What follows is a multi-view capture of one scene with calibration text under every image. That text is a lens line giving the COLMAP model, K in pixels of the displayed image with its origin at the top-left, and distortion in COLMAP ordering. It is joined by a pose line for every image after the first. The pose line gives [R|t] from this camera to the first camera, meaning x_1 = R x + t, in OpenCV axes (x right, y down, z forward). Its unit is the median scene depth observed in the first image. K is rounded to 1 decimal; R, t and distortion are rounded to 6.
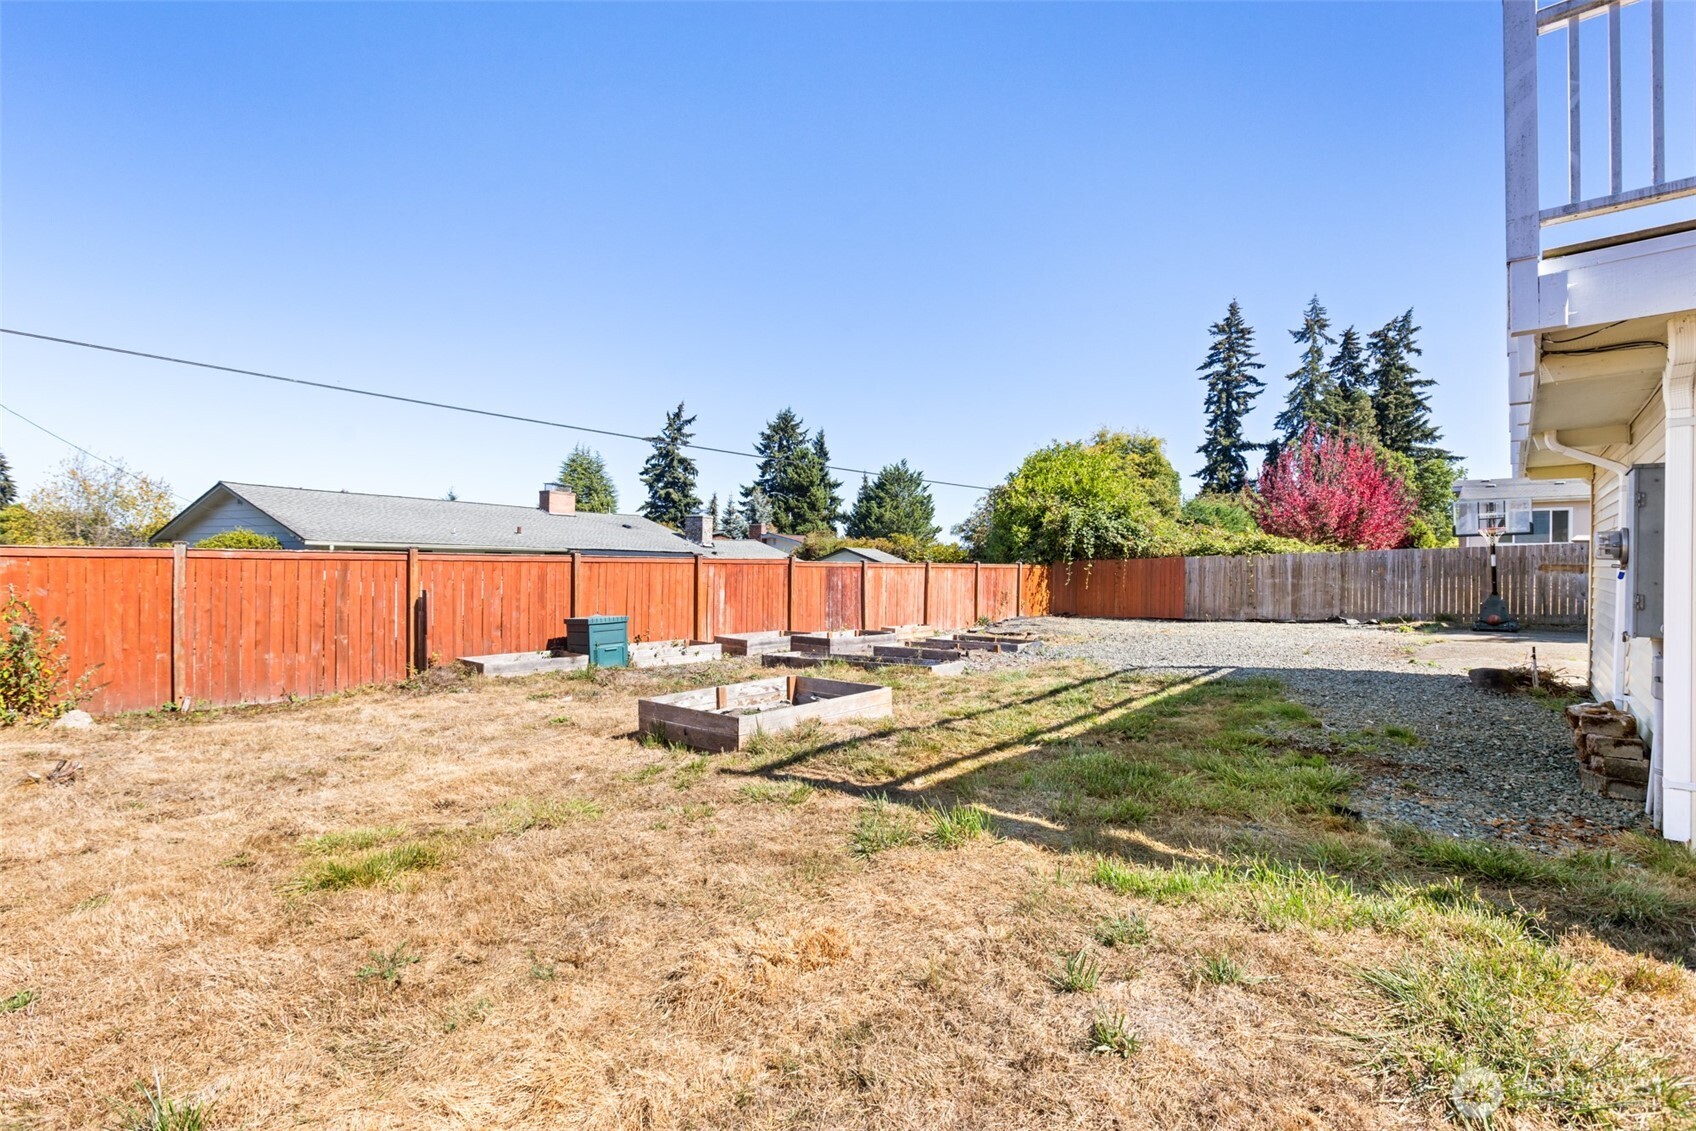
lens RADIAL K [[766.3, 0, 852.3], [0, 766.3, 565.7], [0, 0, 1]] dist [0.000284, -0.000955]
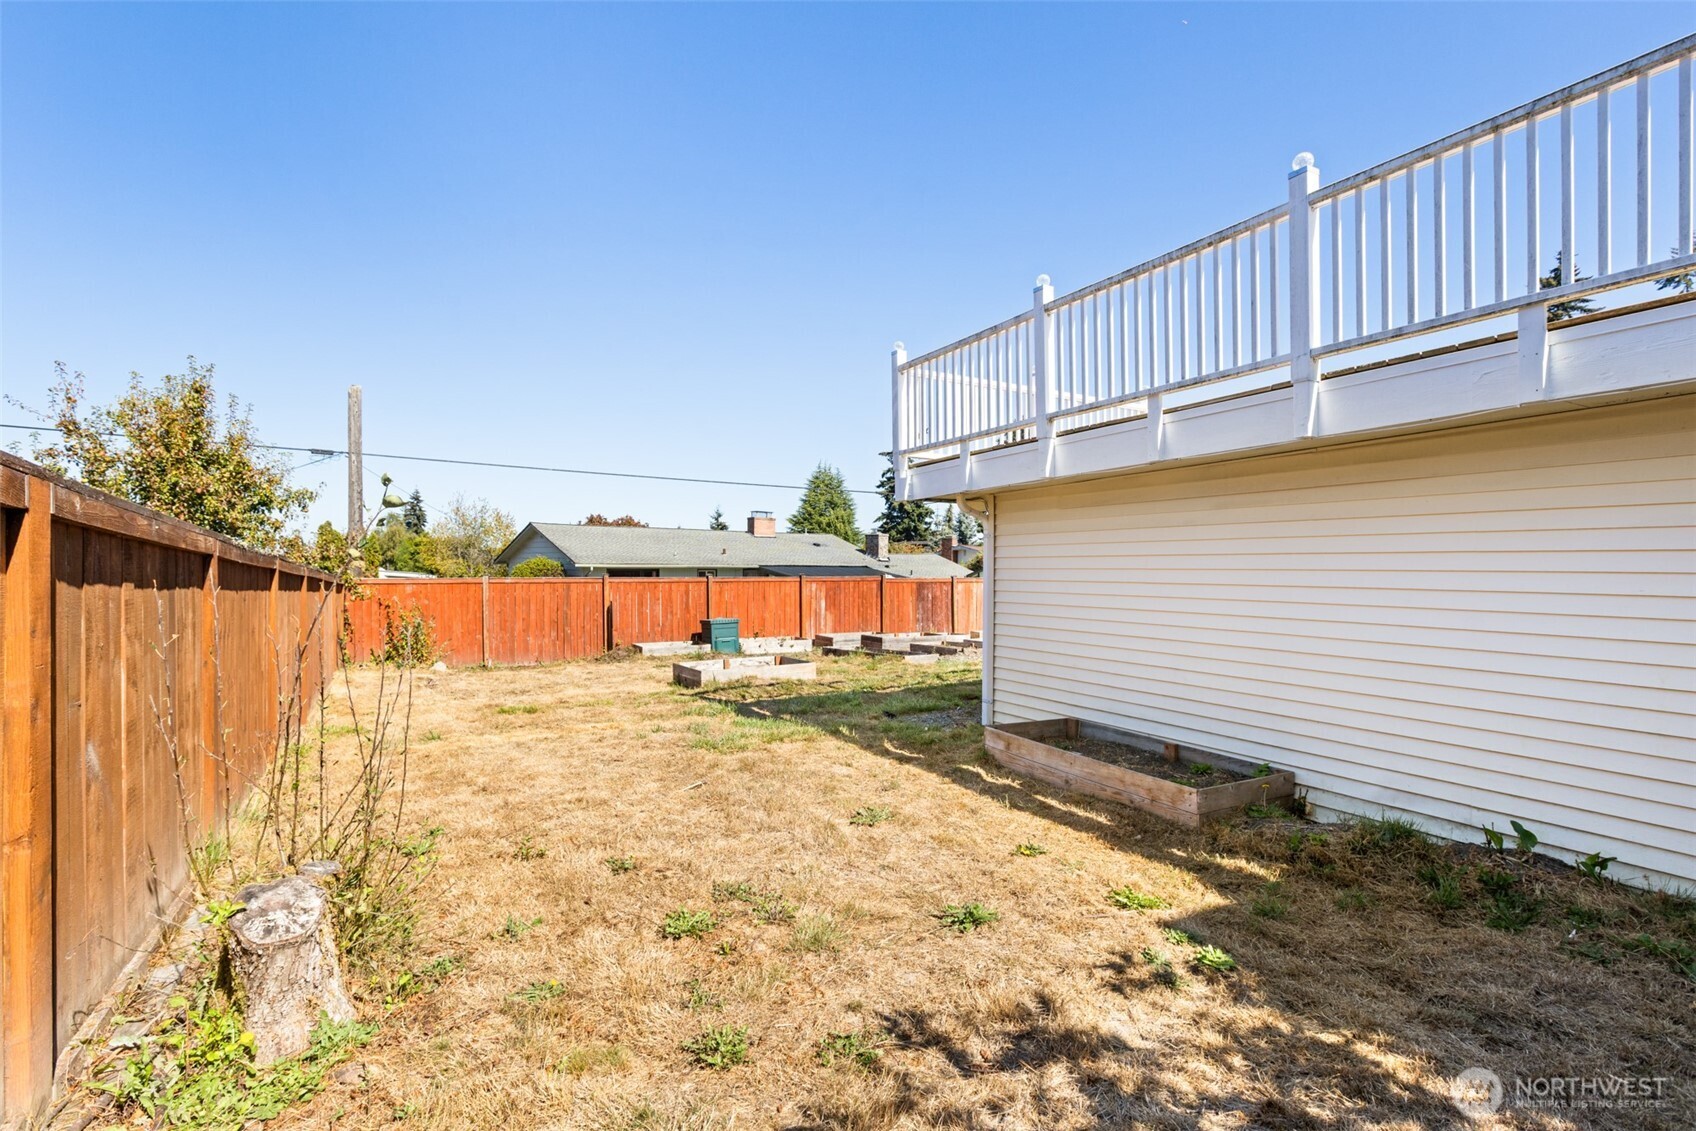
lens RADIAL K [[766.3, 0, 844.8], [0, 766.3, 569.6], [0, 0, 1]] dist [0.000284, -0.000955]
pose [[0.945965, -0.007354, -0.324186, 0.318992], [0.006533, 0.999972, -0.003618, -0.018417], [0.324203, 0.001305, 0.945987, -0.275462]]
